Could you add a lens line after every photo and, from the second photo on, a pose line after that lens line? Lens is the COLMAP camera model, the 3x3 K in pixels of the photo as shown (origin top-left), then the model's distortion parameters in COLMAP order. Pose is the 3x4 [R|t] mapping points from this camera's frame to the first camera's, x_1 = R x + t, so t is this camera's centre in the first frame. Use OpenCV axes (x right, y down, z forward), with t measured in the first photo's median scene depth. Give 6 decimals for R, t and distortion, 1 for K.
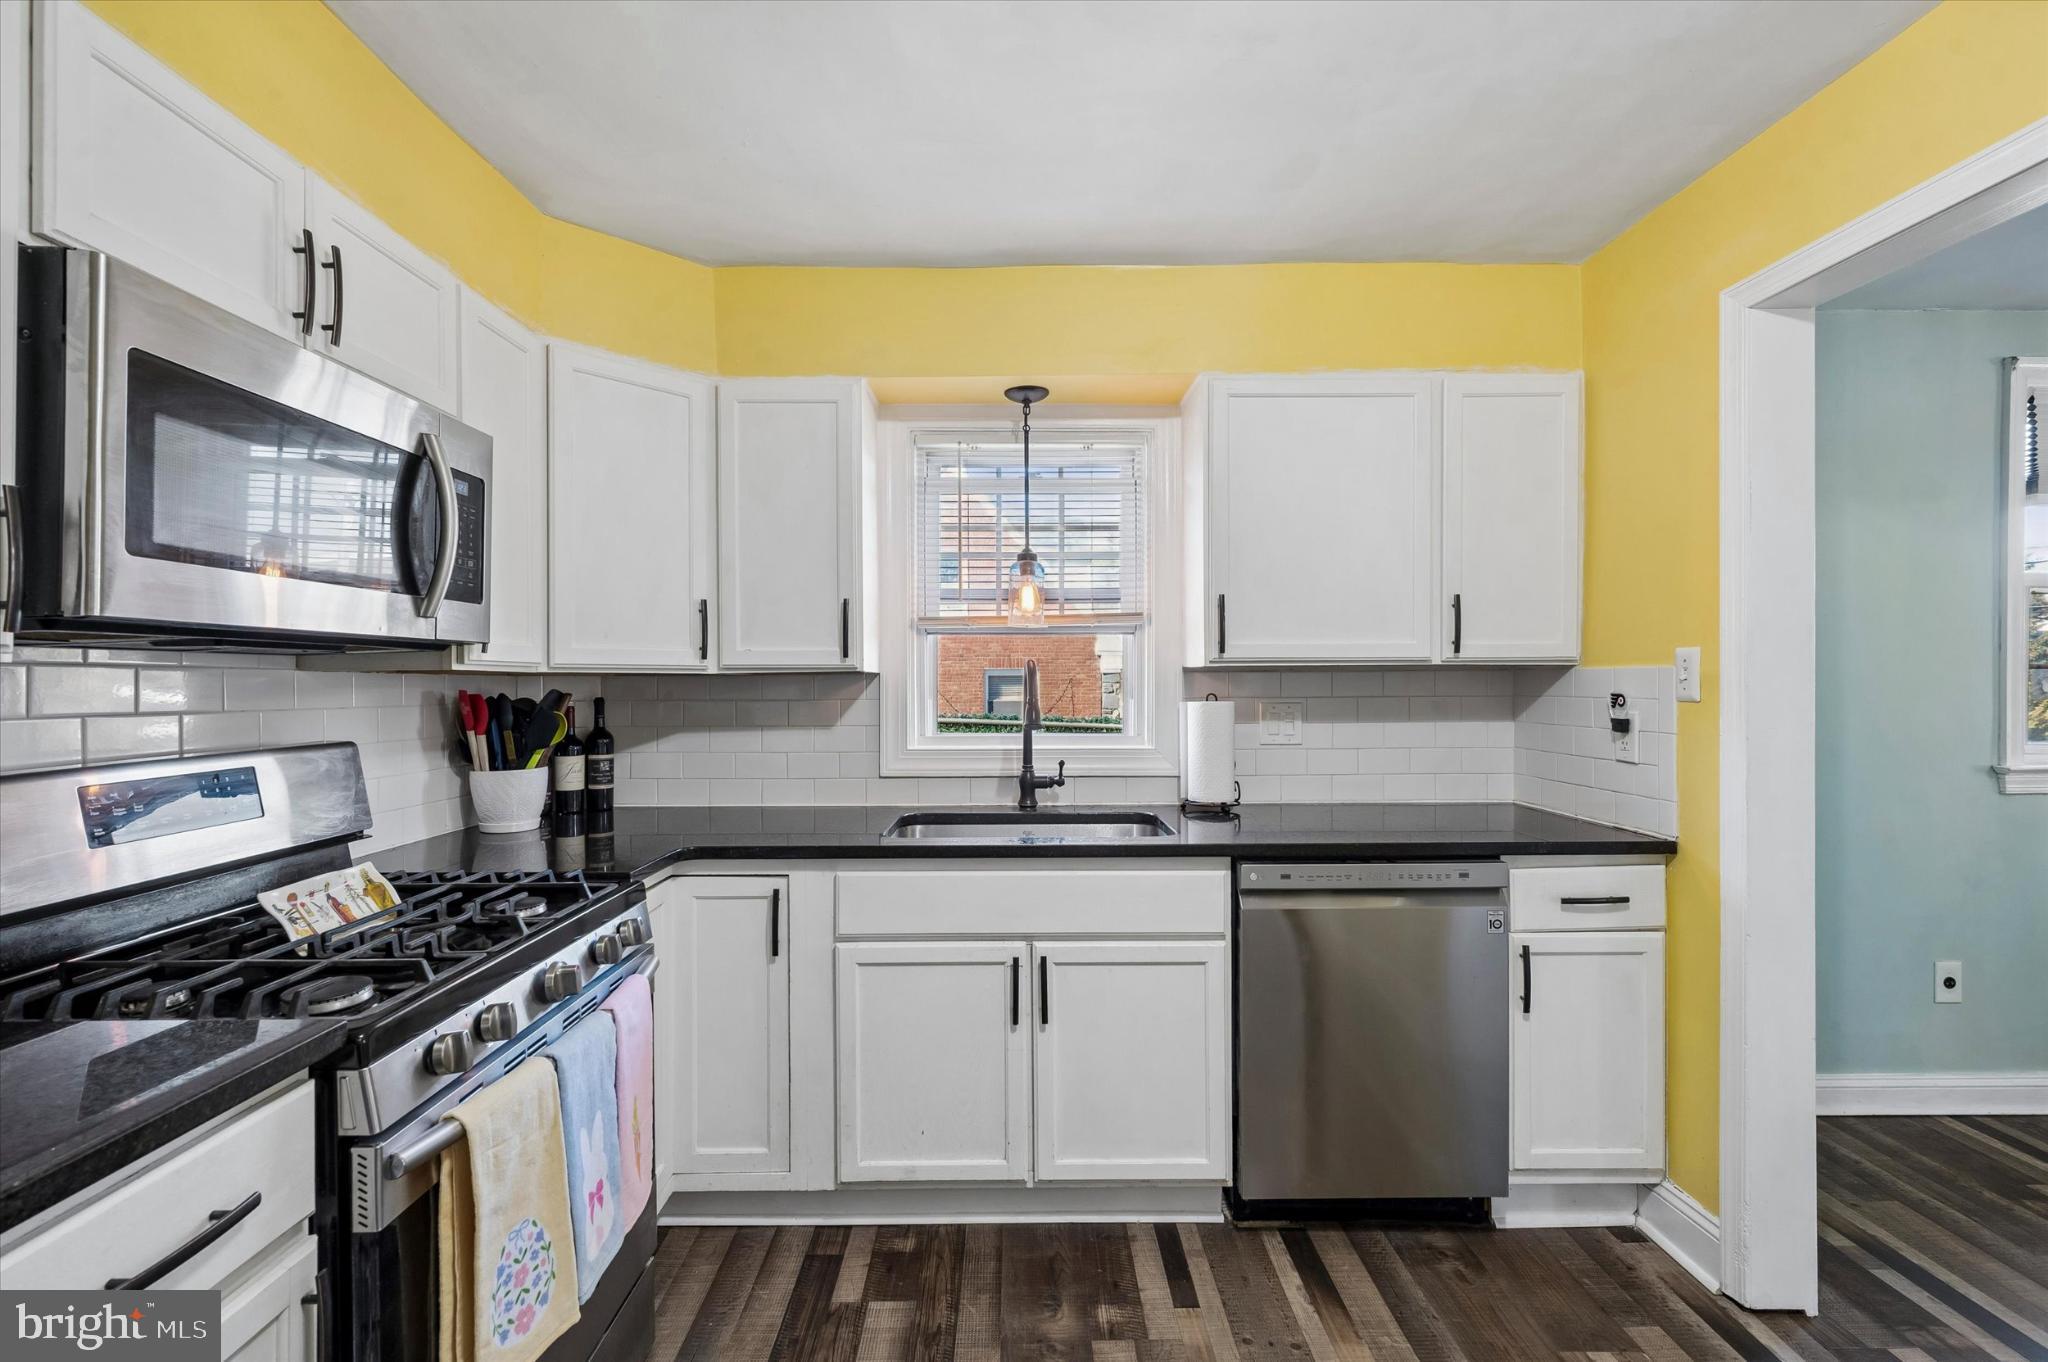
lens RADIAL K [[904.9, 0, 1024.0], [0, 904.9, 681.0], [0, 0, 1]] dist [0.000829, 0.000032]
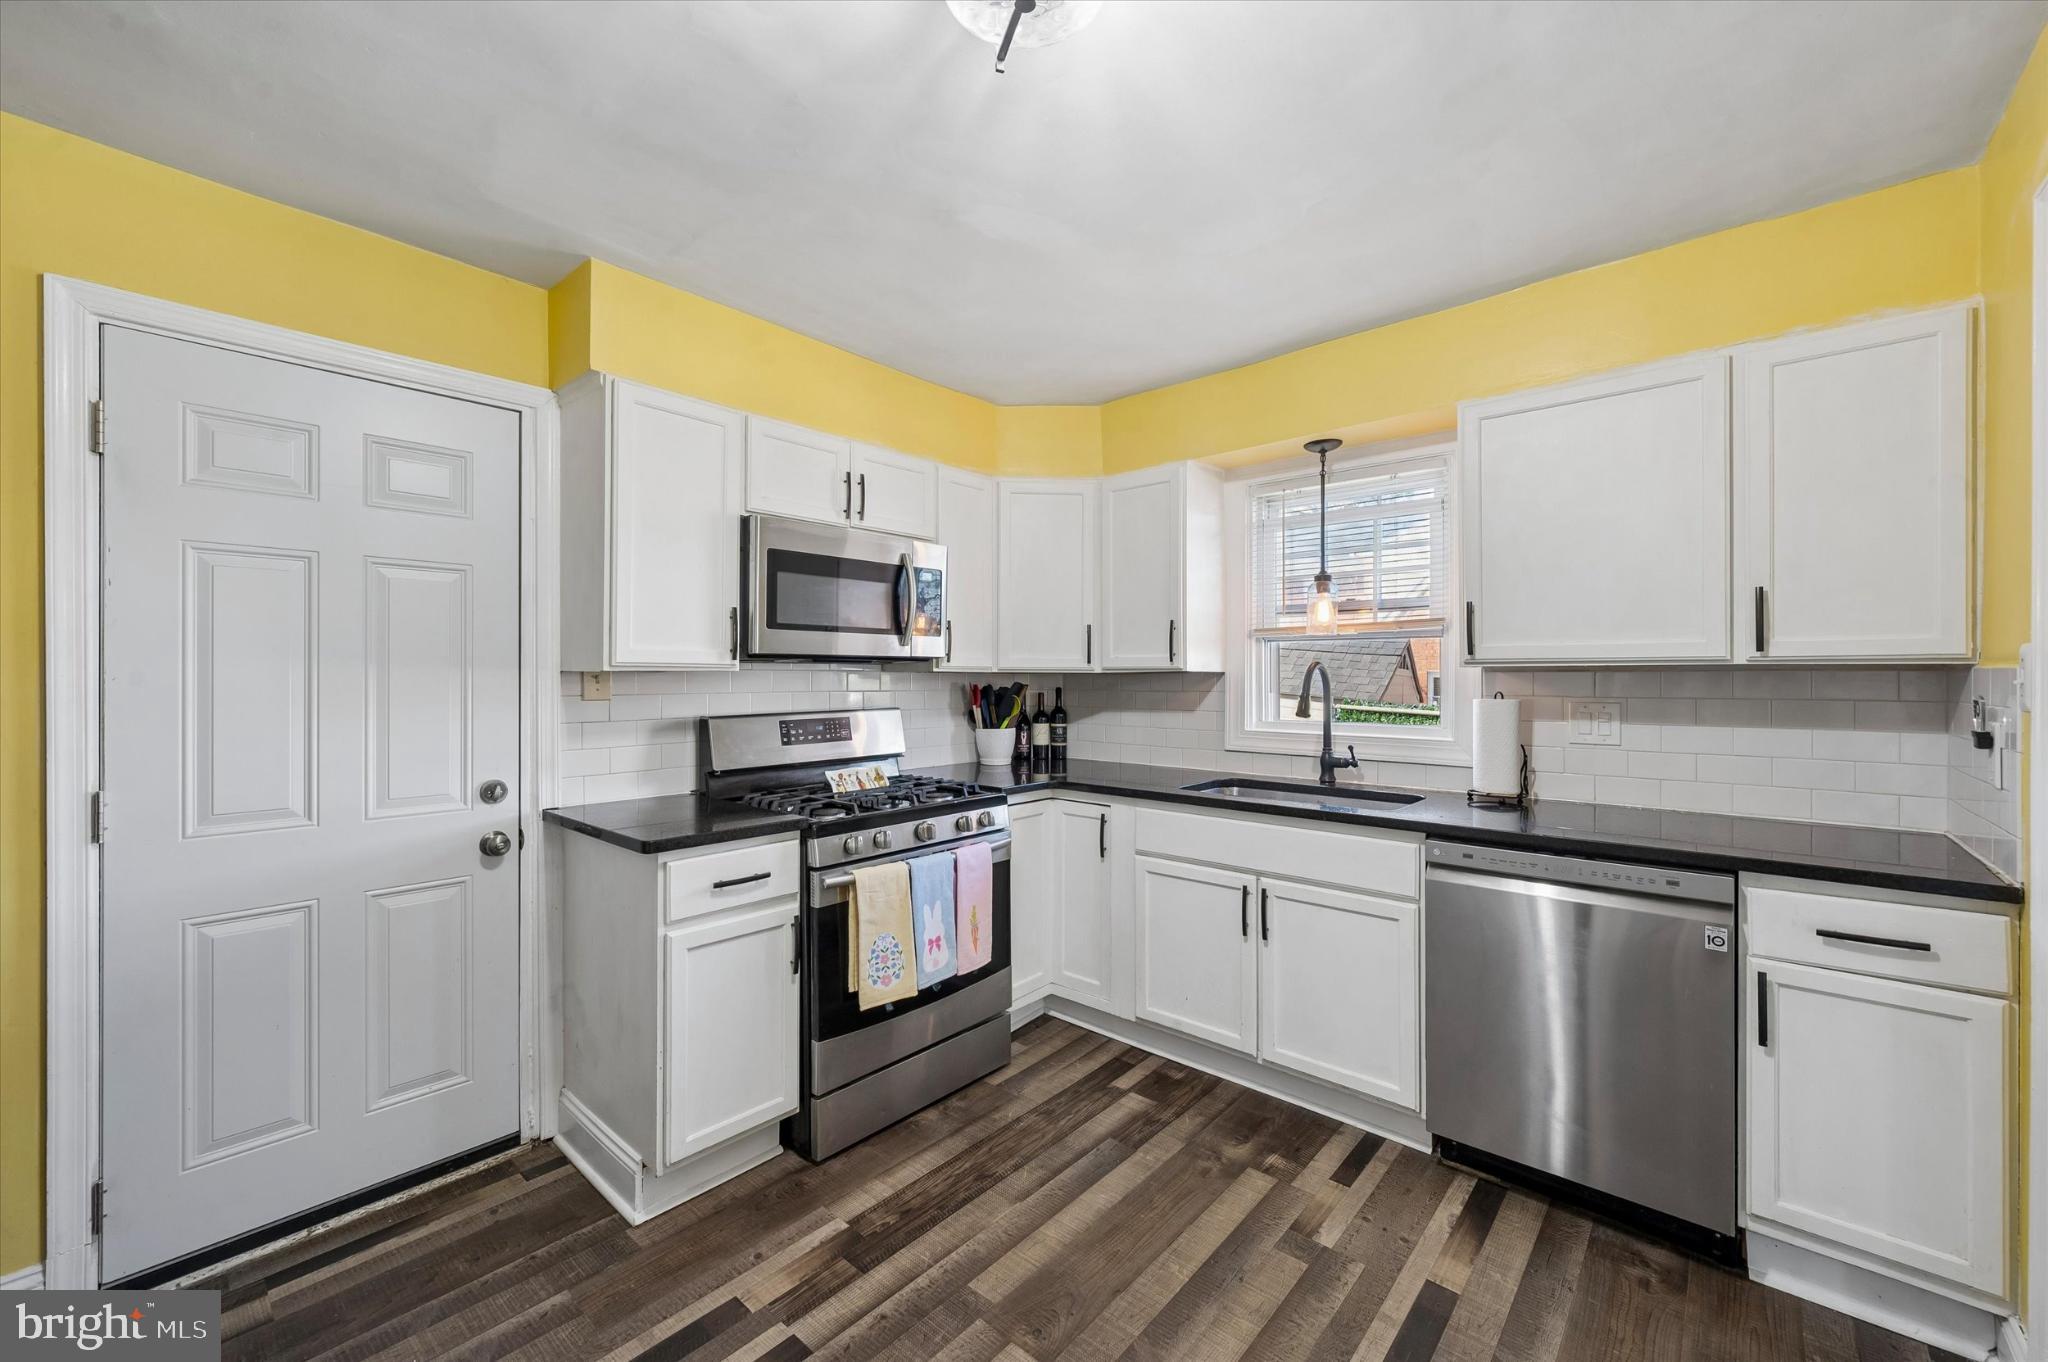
lens RADIAL K [[812.8, 0, 1024.4], [0, 812.8, 672.6], [0, 0, 1]] dist [0.000109, 0.000098]
pose [[0.742039, 0.001855, -0.670354, 0.536495], [-0.003896, 0.999991, -0.001546, -0.006410], [0.670345, 0.003759, 0.742040, -0.108954]]
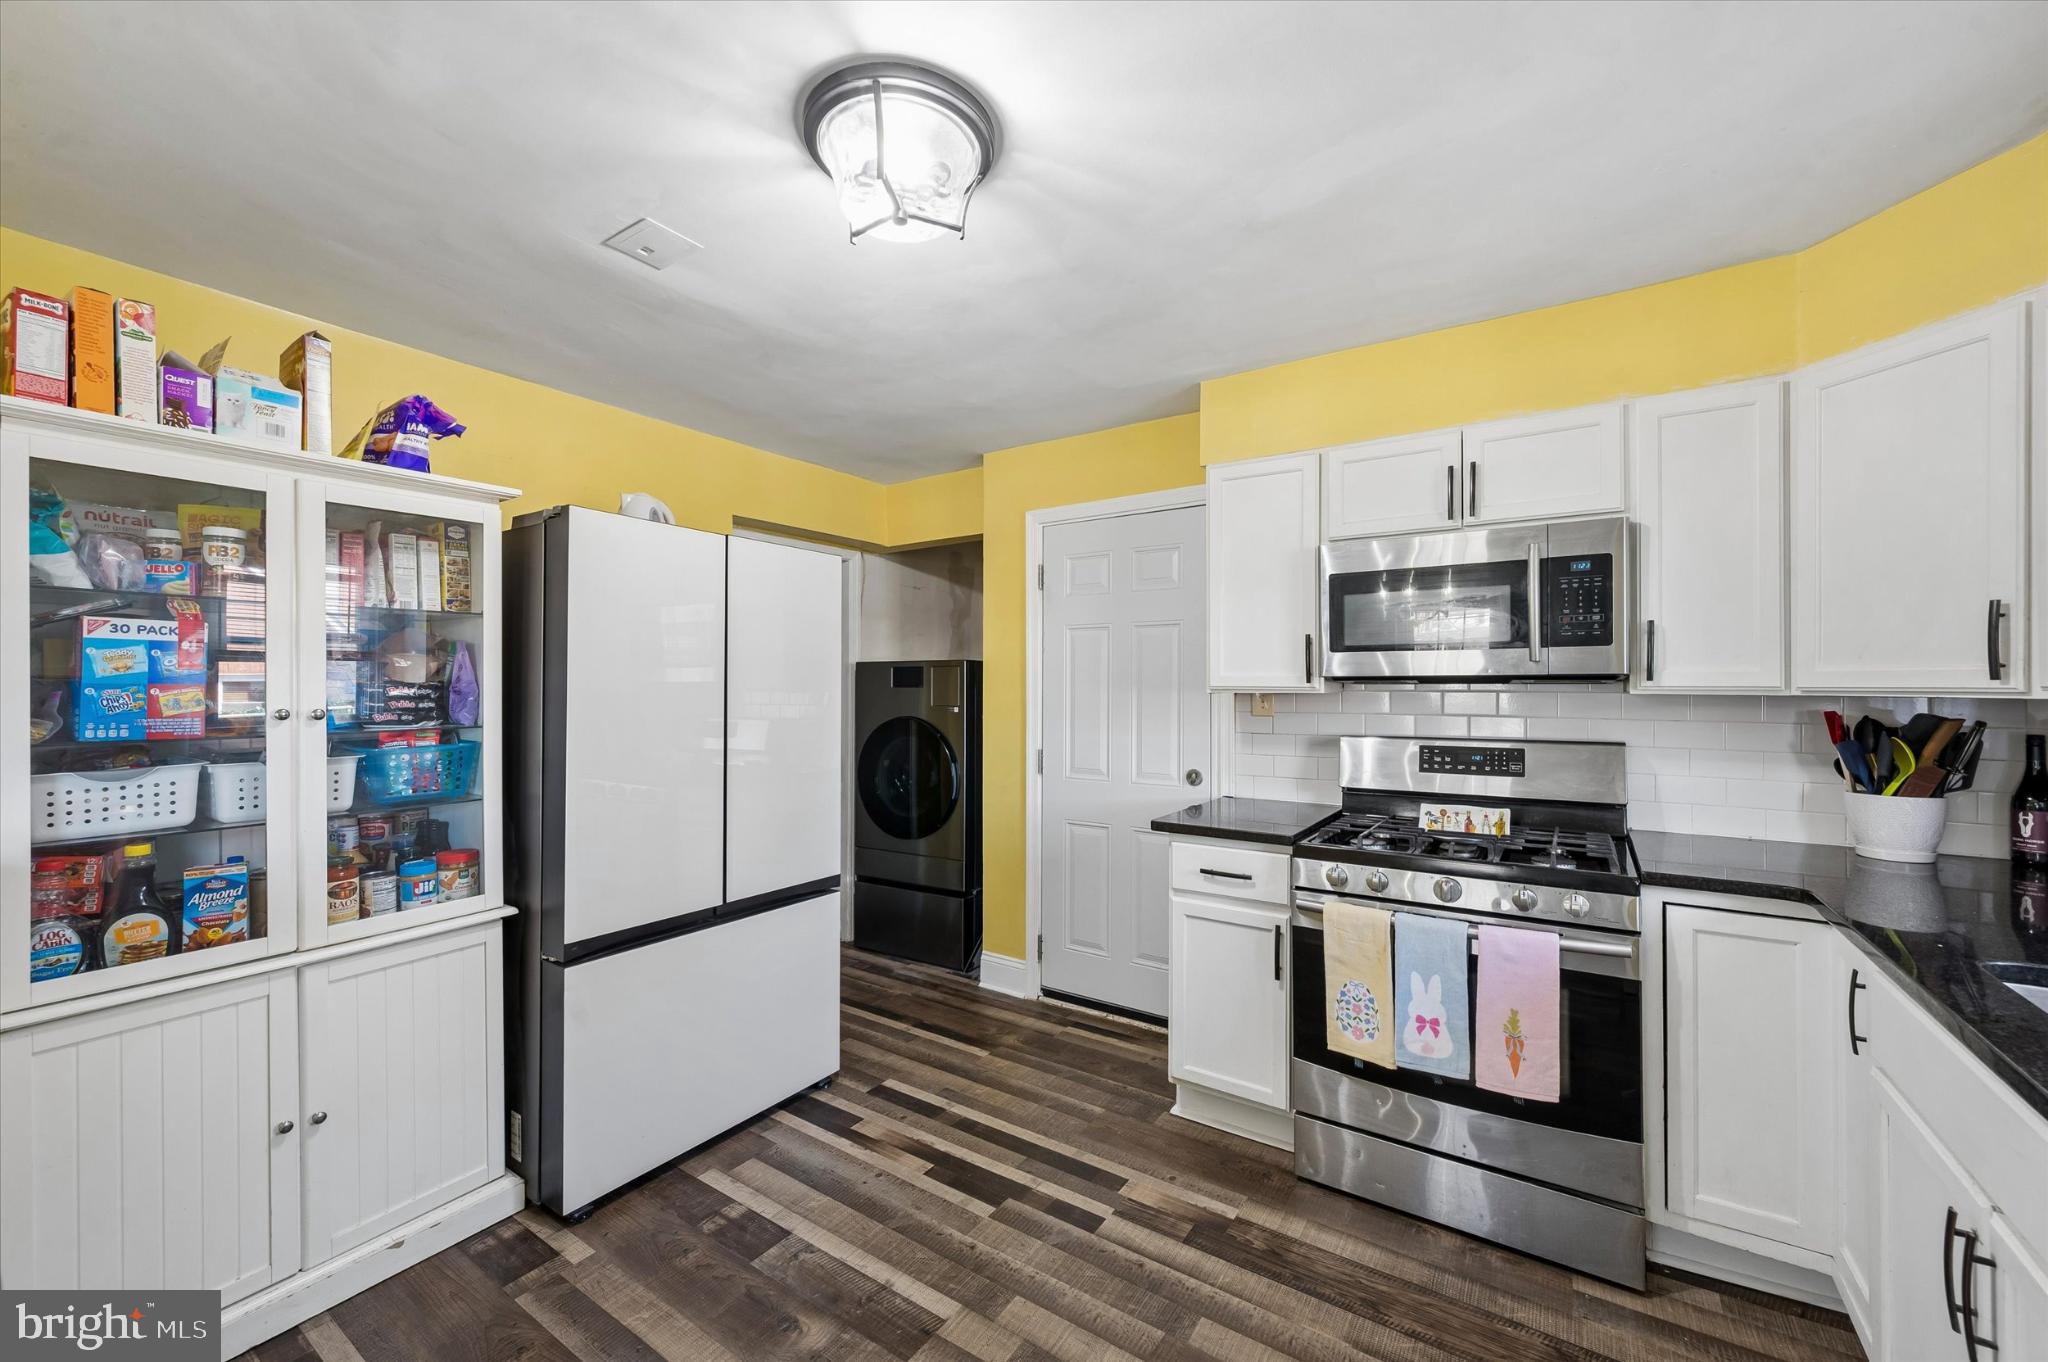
lens RADIAL K [[801.8, 0, 1024.0], [0, 801.8, 681.0], [0, 0, 1]] dist [0.001294, 0.000098]
pose [[-0.567269, -0.003438, -0.823526, 0.709121], [-0.000171, 0.999992, -0.004057, -0.021806], [0.823533, -0.002161, -0.567265, 0.776218]]
